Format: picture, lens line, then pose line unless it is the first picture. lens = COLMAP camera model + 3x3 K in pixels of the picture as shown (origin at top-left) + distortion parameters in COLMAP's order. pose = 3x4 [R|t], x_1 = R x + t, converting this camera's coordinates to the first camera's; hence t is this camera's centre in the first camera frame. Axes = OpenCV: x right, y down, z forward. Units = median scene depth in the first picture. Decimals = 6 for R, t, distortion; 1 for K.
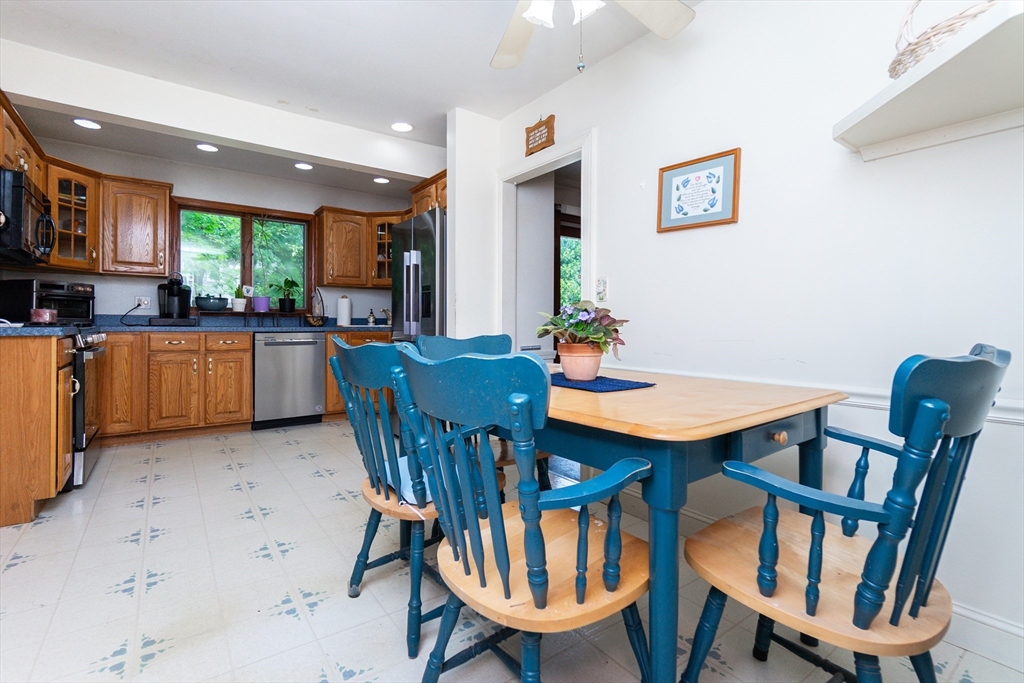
lens RADIAL K [[474.7, 0, 506.9], [0, 474.7, 329.3], [0, 0, 1]] dist [-0.003499, -0.000400]
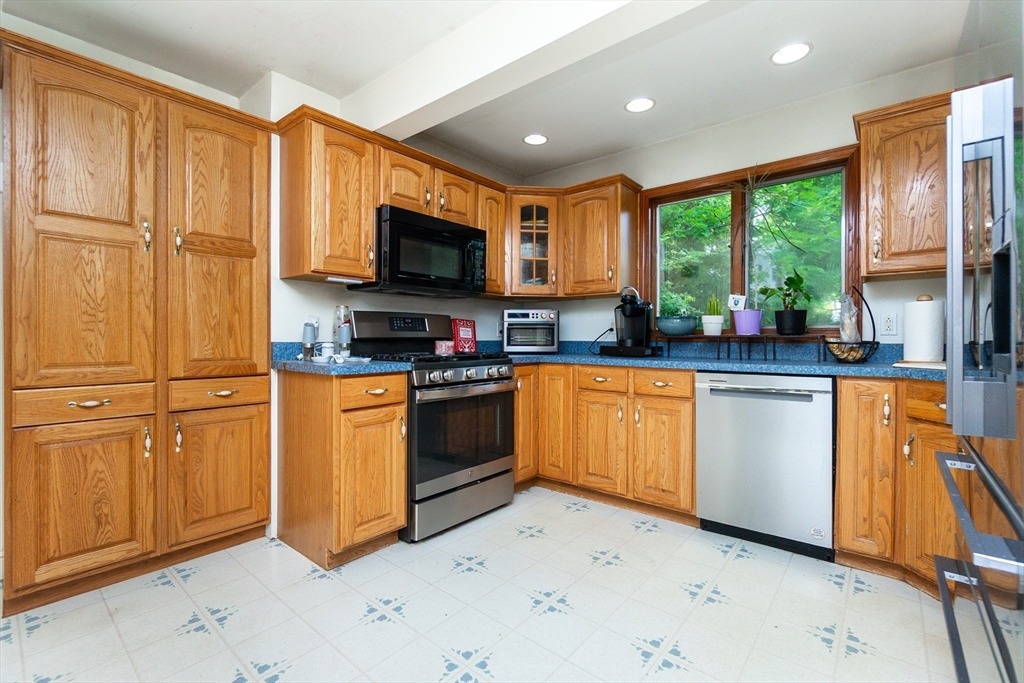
lens RADIAL K [[459.2, 0, 481.3], [0, 459.2, 339.6], [0, 0, 1]] dist [-0.003693, -0.000452]
pose [[0.225898, 0.001062, -0.974150, -0.020580], [-0.005455, 0.999985, -0.000175, -0.033421], [0.974136, 0.005353, 0.225900, 0.613685]]
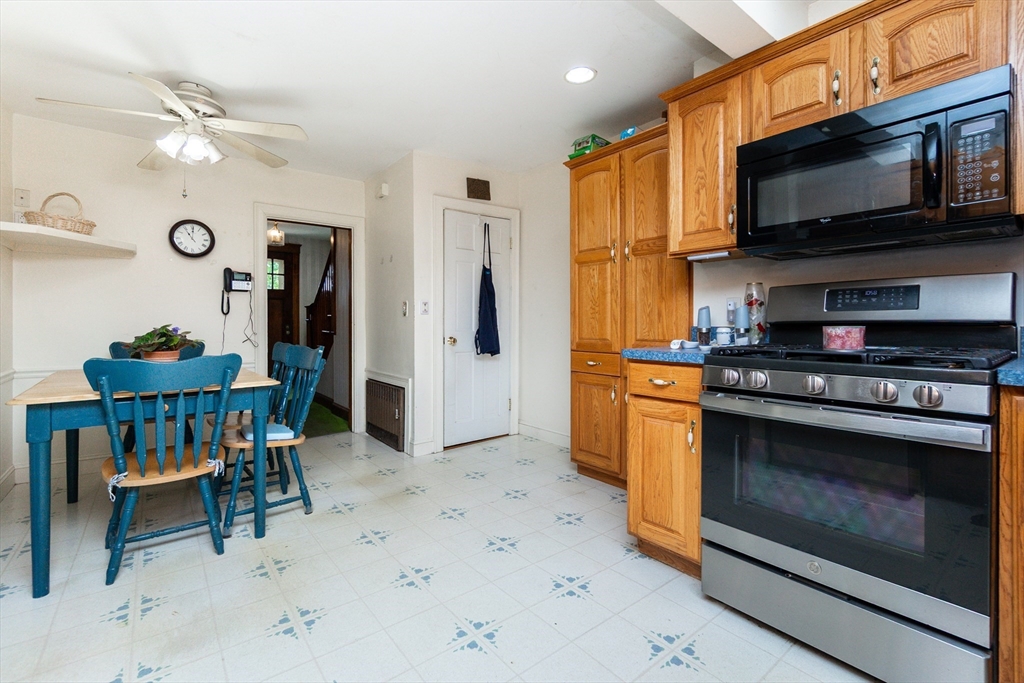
lens RADIAL K [[454.0, 0, 509.5], [0, 454.0, 317.5], [0, 0, 1]] dist [0.001186, 0.000342]
pose [[-0.998576, -0.000094, -0.053340, -0.404825], [0.000455, 0.999947, -0.010271, -0.034426], [0.053338, -0.010280, -0.998524, 1.096873]]
